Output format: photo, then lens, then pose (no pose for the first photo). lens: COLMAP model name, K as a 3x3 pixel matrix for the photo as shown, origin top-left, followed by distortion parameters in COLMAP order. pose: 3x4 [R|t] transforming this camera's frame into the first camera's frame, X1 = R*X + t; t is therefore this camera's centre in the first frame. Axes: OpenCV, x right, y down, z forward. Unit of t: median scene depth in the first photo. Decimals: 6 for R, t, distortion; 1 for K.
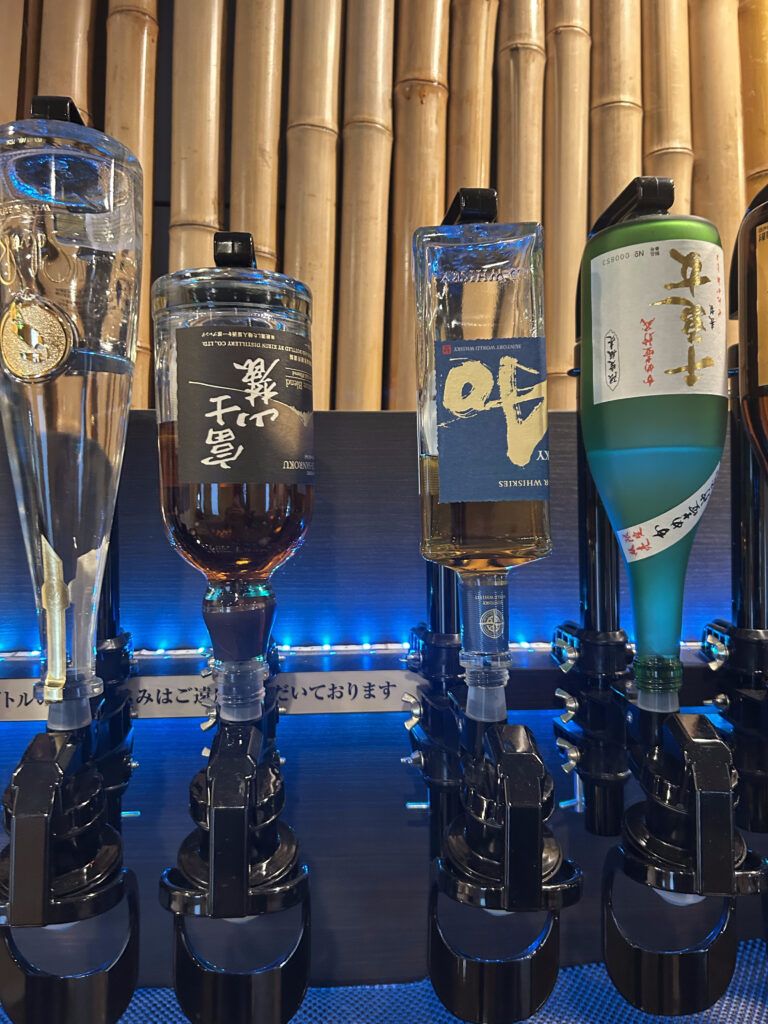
lens RADIAL K [[772.2, 0, 384.6], [0, 772.2, 511.9], [0, 0, 1]] dist [0.012065, 0.002496]
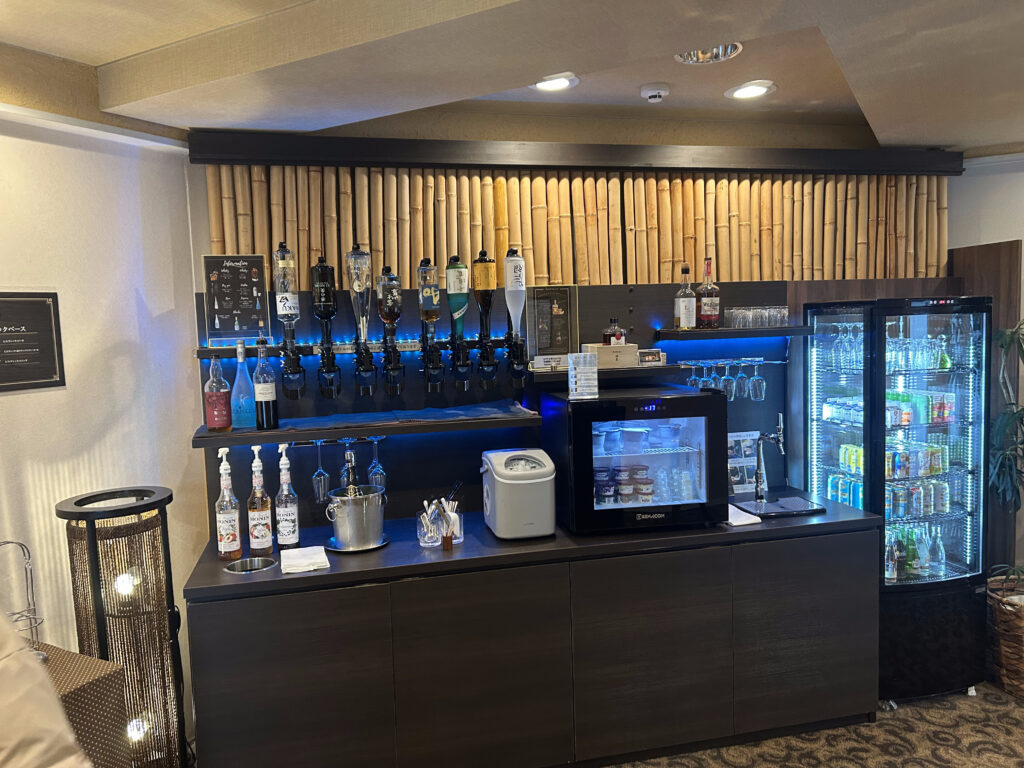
lens RADIAL K [[772.2, 0, 514.5], [0, 772.2, 385.0], [0, 0, 1]] dist [0.012065, 0.002496]
pose [[0.984821, -0.037657, 0.169441, -0.276628], [0.022191, 0.995487, 0.092266, 0.029745], [-0.172151, -0.087105, 0.981212, -5.214436]]
